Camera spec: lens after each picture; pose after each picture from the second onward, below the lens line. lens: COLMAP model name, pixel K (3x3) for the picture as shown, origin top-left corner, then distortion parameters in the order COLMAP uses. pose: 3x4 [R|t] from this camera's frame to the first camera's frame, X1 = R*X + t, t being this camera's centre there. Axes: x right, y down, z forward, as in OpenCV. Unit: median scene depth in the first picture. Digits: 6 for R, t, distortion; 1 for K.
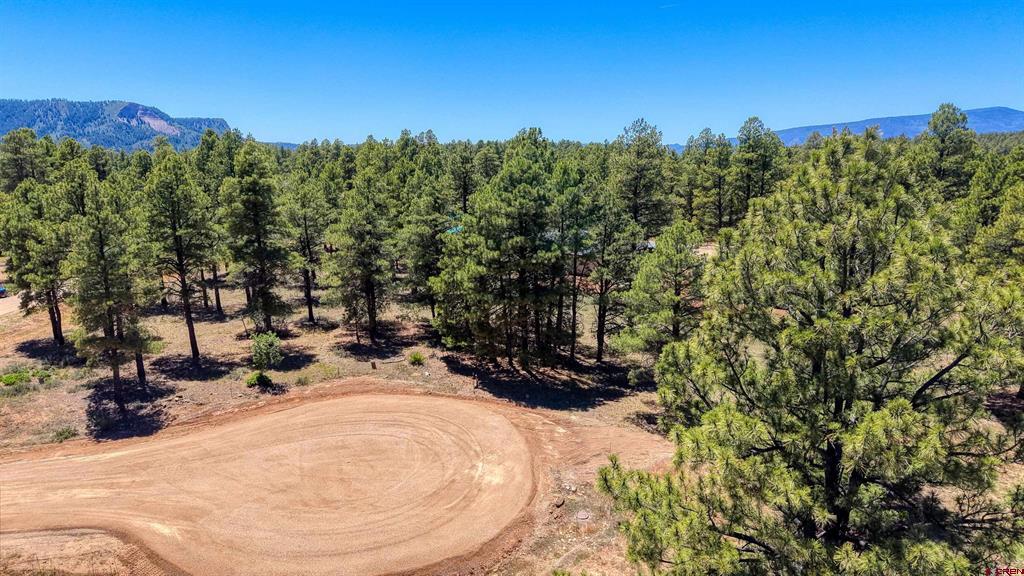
lens RADIAL K [[692.9, 0, 512.0], [0, 692.9, 288.0], [0, 0, 1]] dist [0.057977, -0.002268]
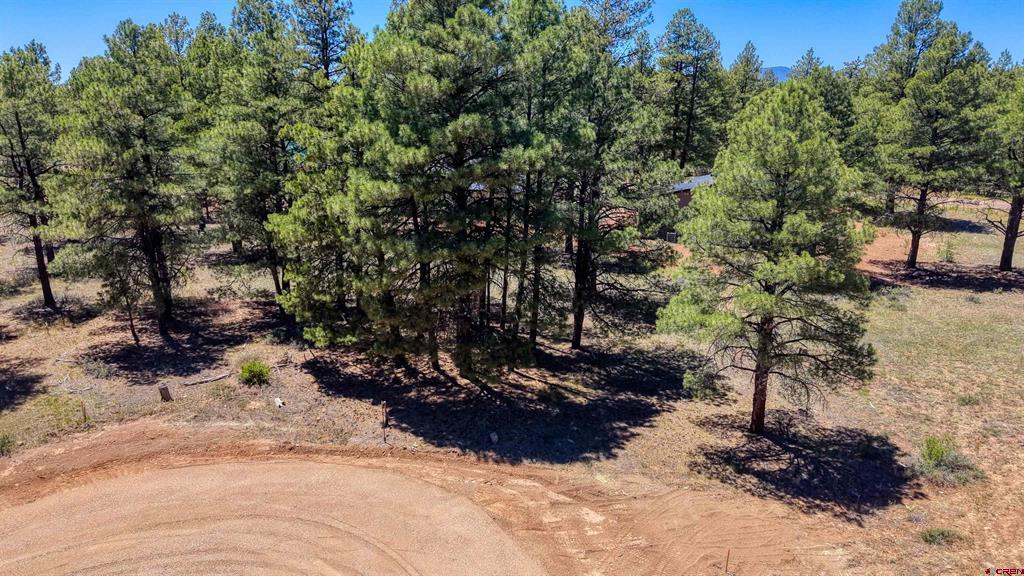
lens RADIAL K [[683.7, 0, 512.0], [0, 683.7, 288.0], [0, 0, 1]] dist [0.004501, -0.002907]
pose [[0.969220, -0.056858, 0.239540, -0.069857], [0.040809, 0.996610, 0.071436, 0.010709], [-0.242789, -0.059462, 0.968255, 0.461538]]
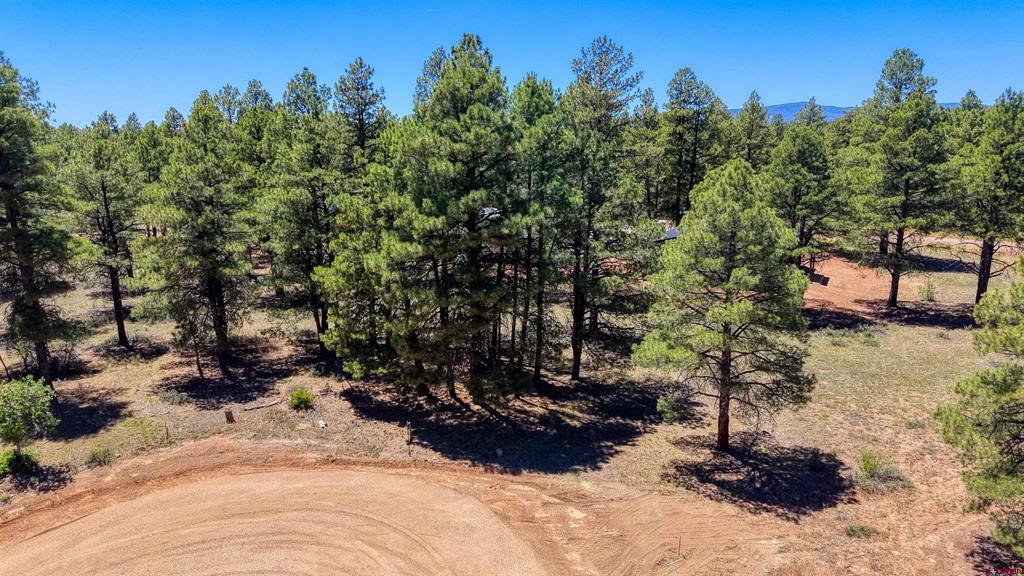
lens RADIAL K [[690.3, 0, 510.9], [0, 690.3, 281.8], [0, 0, 1]] dist [0.006374, -0.000704]
pose [[0.977506, -0.048330, 0.205297, -0.076371], [0.047685, 0.998830, 0.008094, 0.001006], [-0.205448, 0.001877, 0.978666, 0.355763]]
